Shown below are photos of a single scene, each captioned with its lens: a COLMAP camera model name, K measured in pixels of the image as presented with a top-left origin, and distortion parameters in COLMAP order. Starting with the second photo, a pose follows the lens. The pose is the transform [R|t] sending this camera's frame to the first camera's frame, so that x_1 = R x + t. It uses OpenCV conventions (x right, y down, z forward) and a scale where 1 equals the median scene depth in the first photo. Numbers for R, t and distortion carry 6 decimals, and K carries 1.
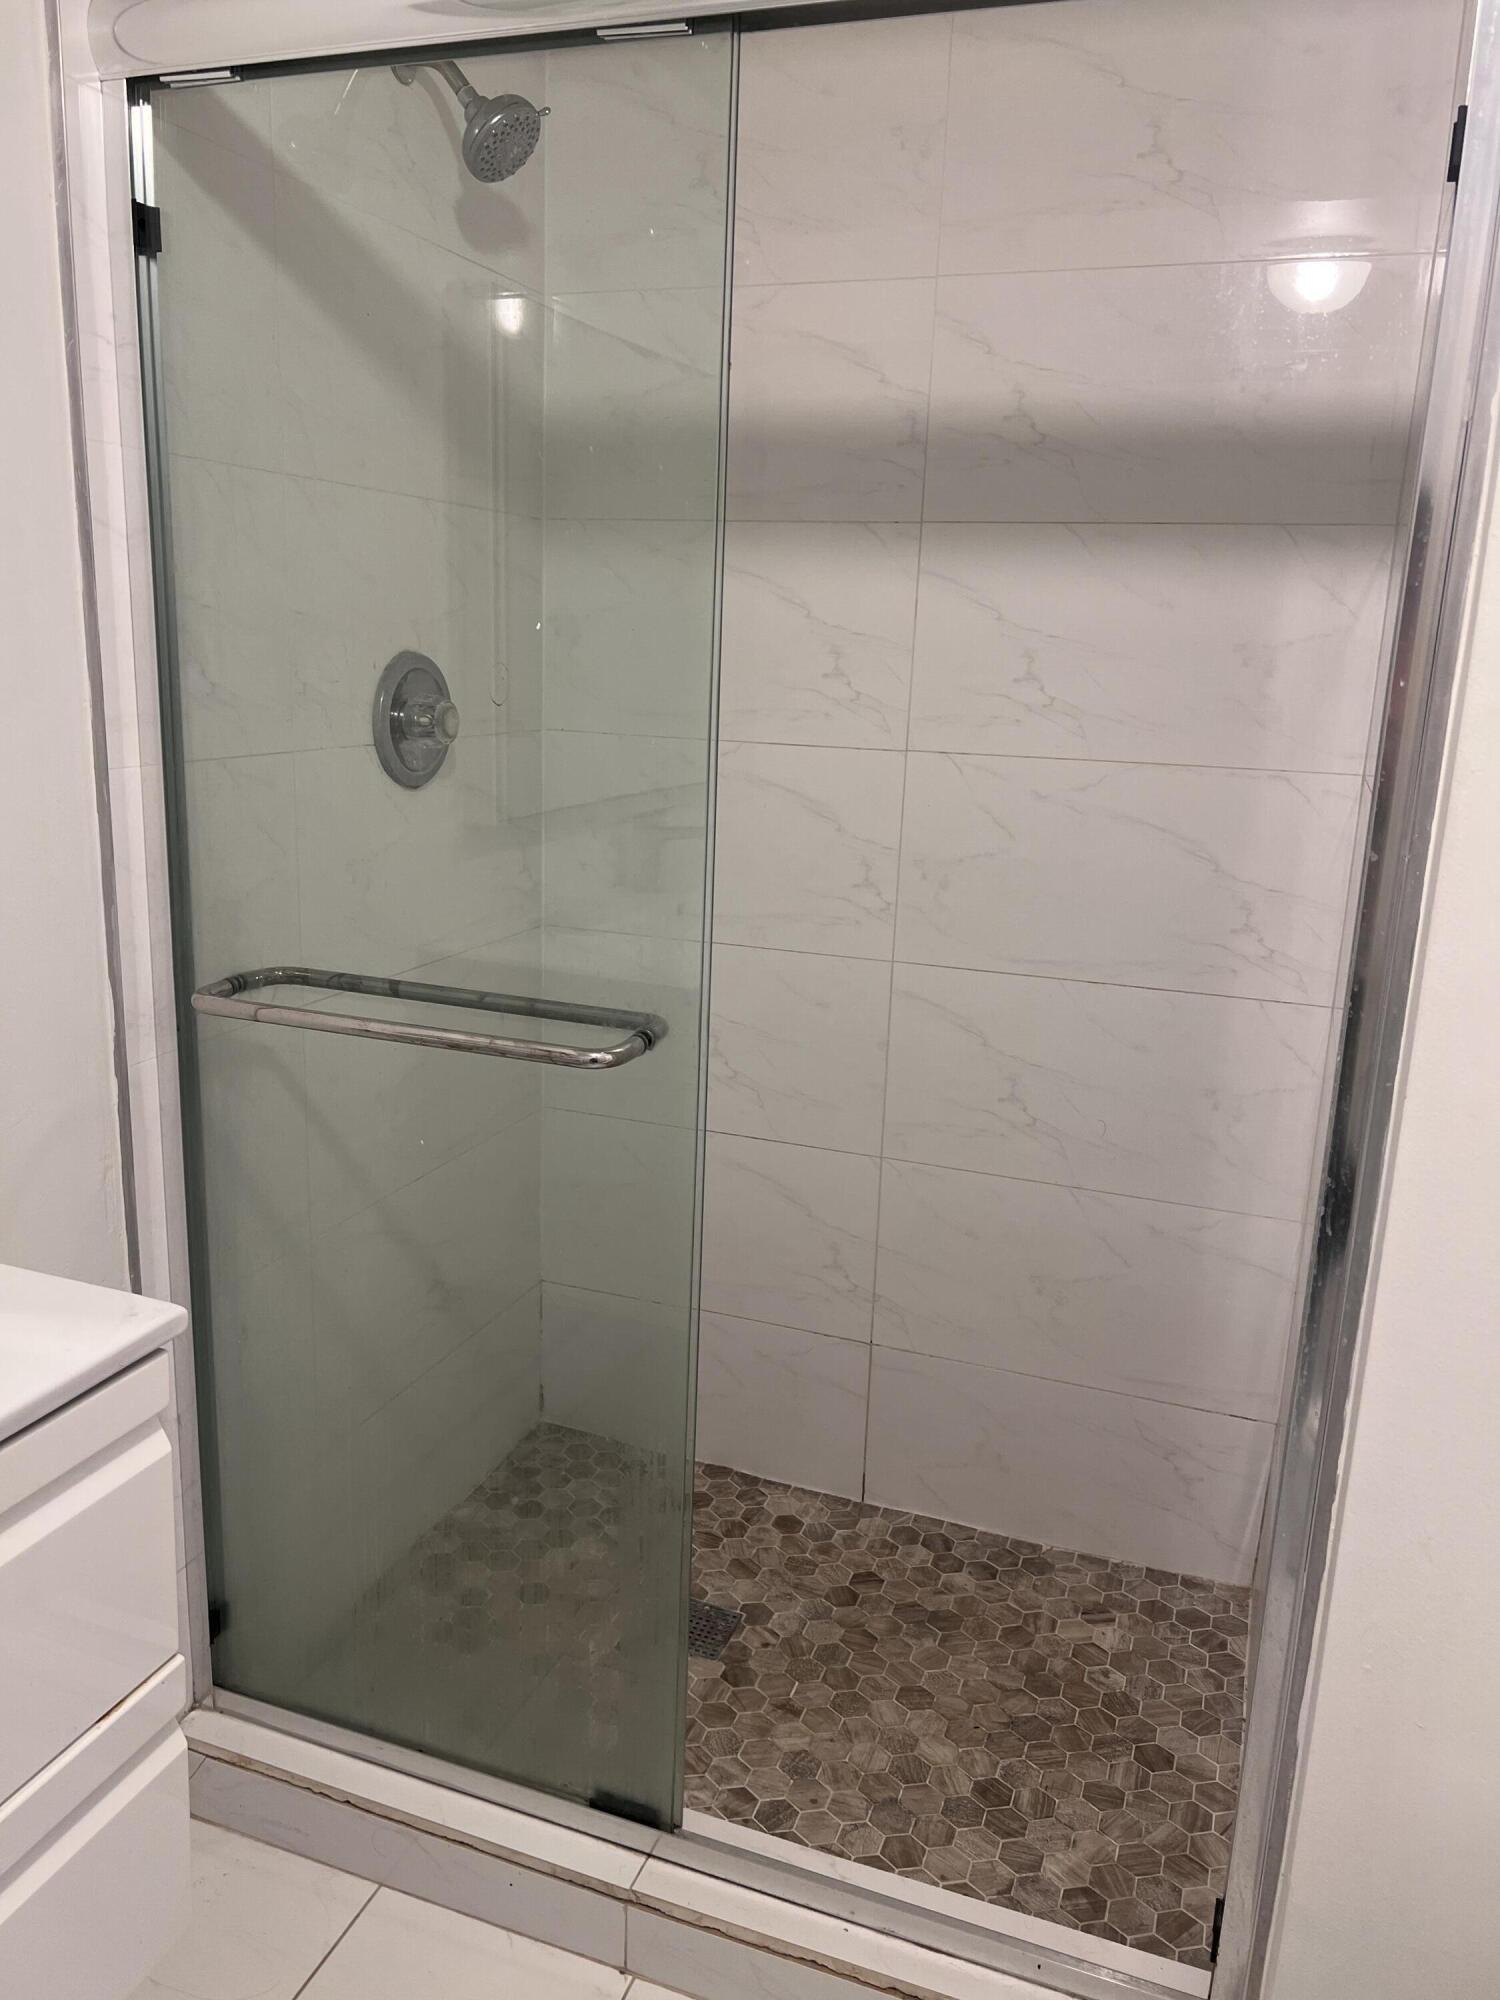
lens RADIAL K [[1513.2, 0, 753.2], [0, 1513.2, 1009.9], [0, 0, 1]] dist [0.054634, -0.073300]
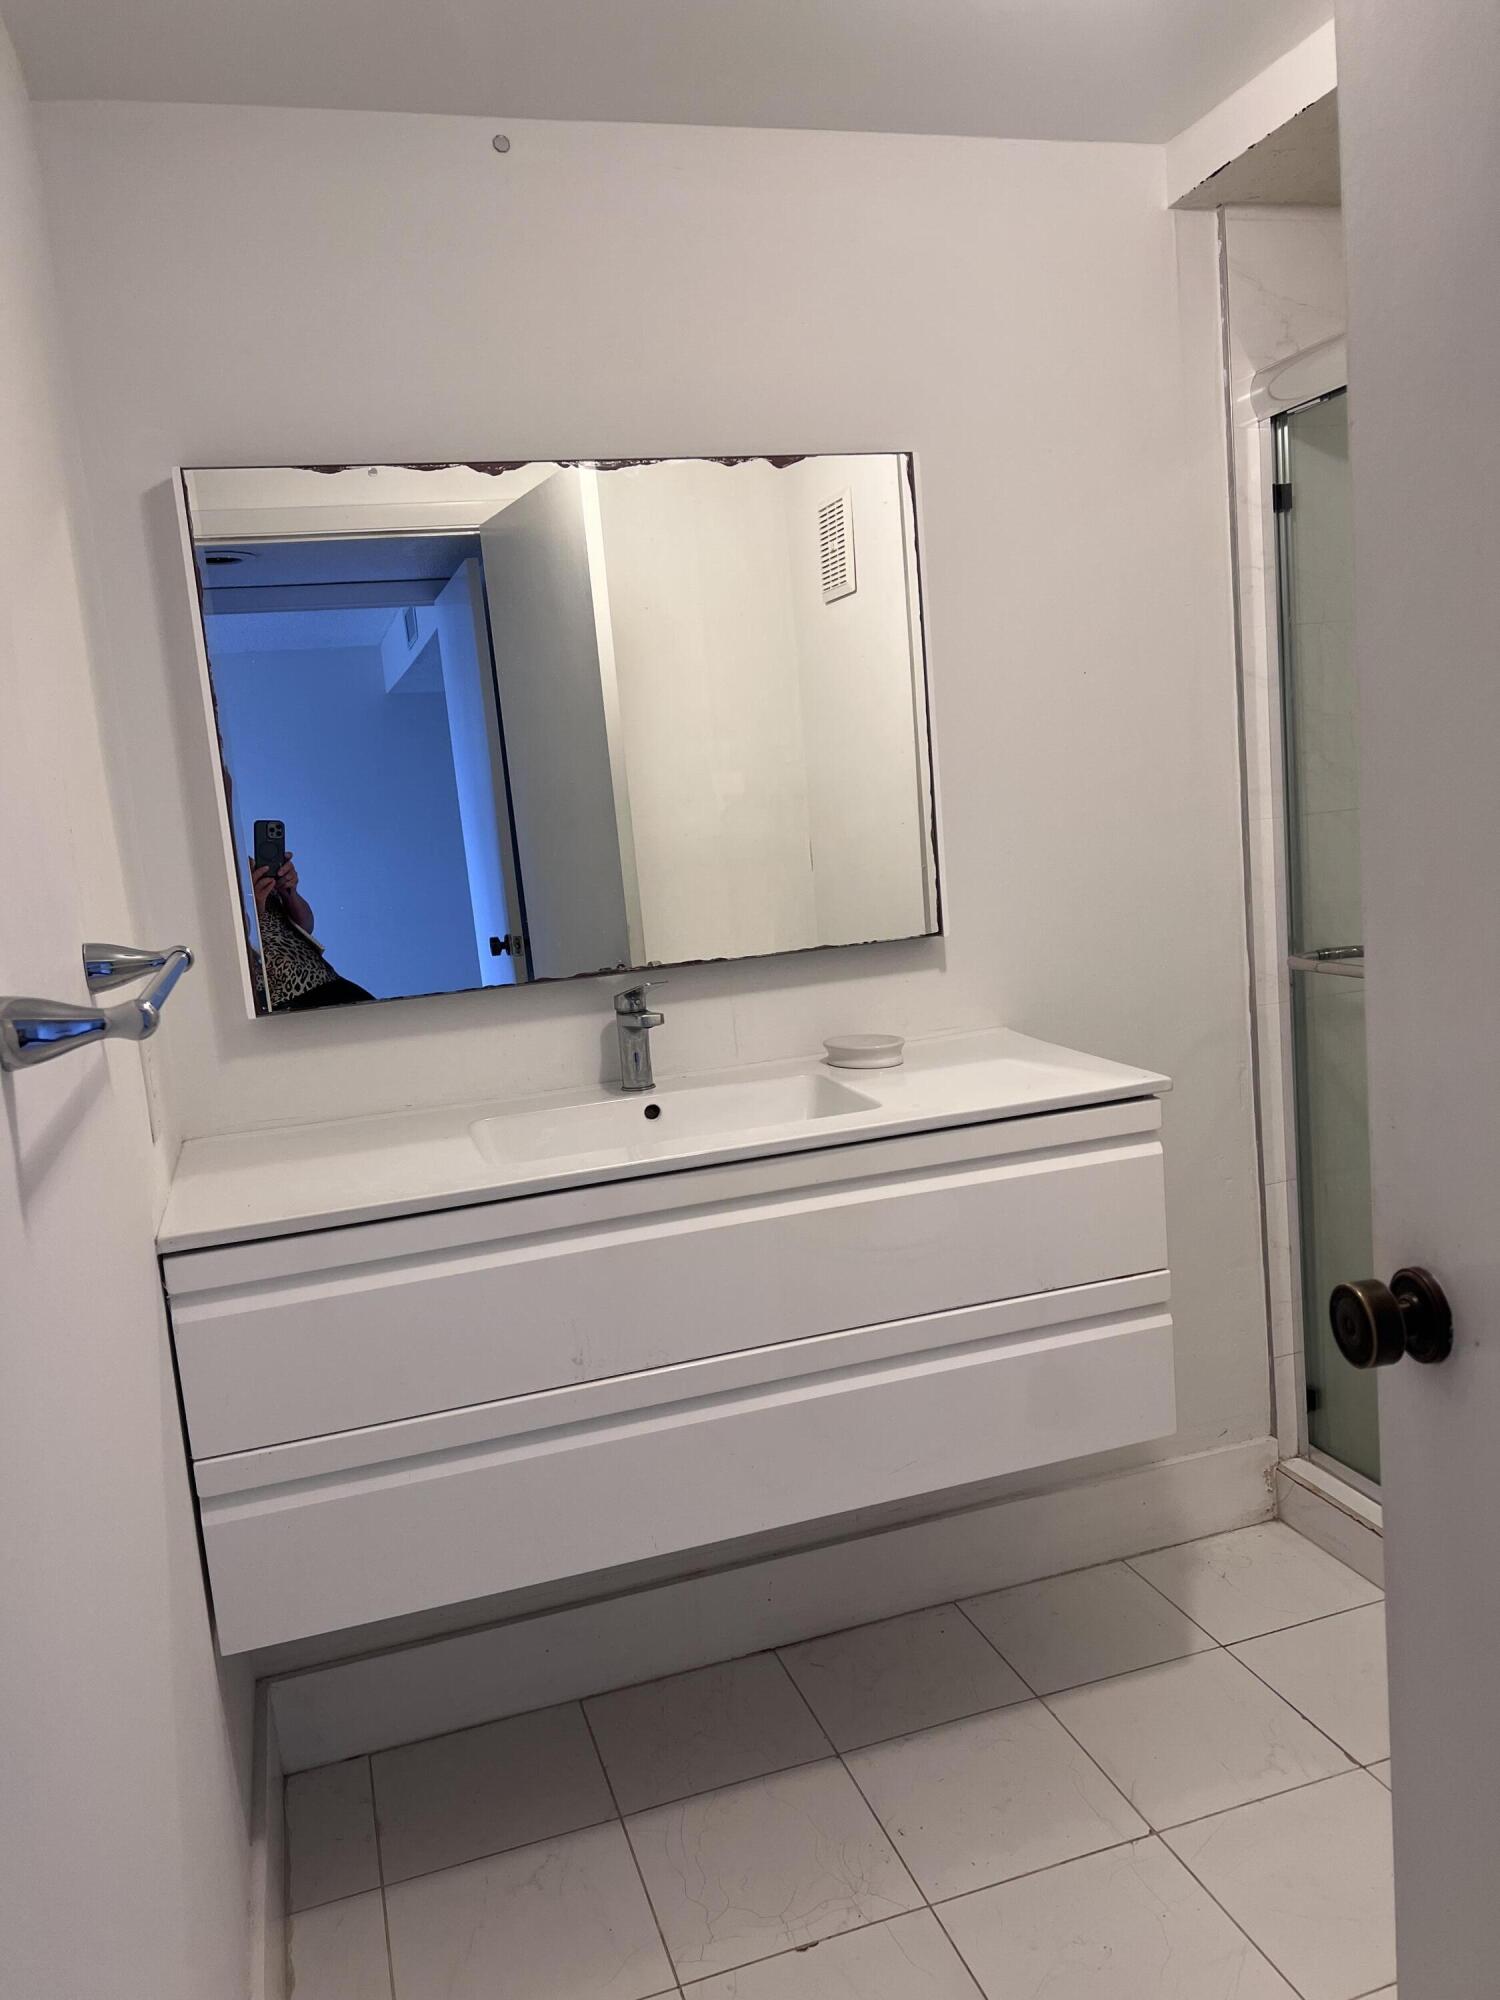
lens RADIAL K [[1513.2, 0, 752.8], [0, 1513.2, 1002.0], [0, 0, 1]] dist [0.054634, -0.073300]
pose [[0.603127, 0.028428, -0.797138, 0.538995], [-0.082346, 0.996244, -0.026775, 0.118536], [0.793383, 0.081790, 0.603203, -0.380623]]
